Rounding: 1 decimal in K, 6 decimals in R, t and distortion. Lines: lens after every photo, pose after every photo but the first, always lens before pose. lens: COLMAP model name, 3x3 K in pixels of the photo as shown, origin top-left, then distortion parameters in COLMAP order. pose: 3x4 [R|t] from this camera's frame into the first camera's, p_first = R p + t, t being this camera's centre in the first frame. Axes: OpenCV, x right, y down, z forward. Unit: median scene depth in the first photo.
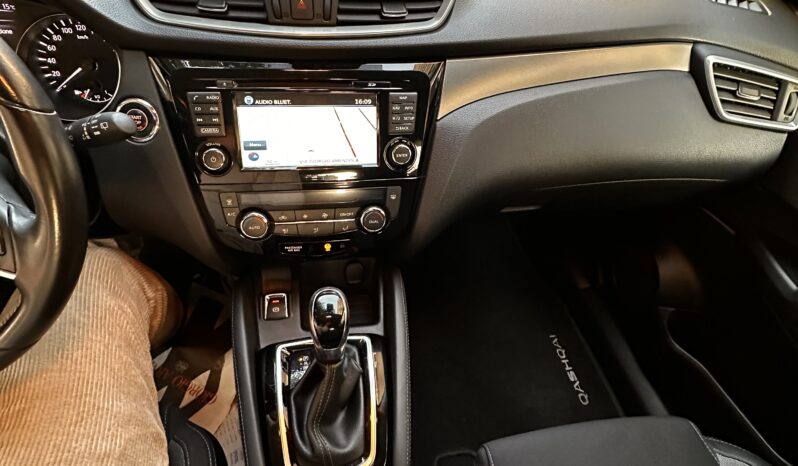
lens RADIAL K [[419.1, 0, 399.0], [0, 419.1, 233.0], [0, 0, 1]] dist [0.001149, -0.001056]
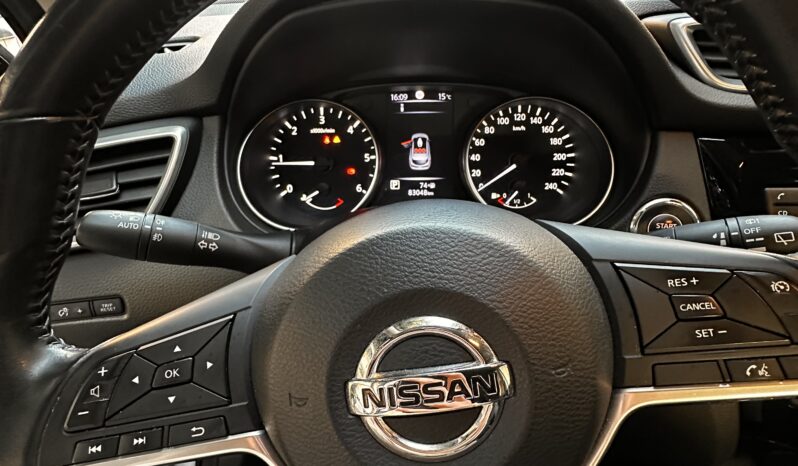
lens RADIAL K [[419.1, 0, 399.0], [0, 419.1, 233.0], [0, 0, 1]] dist [0.001149, -0.001056]
pose [[0.975026, 0.006014, -0.222010, -0.804270], [-0.063937, 0.964914, -0.254662, -0.065685], [0.212689, 0.262497, 0.941201, 0.269642]]
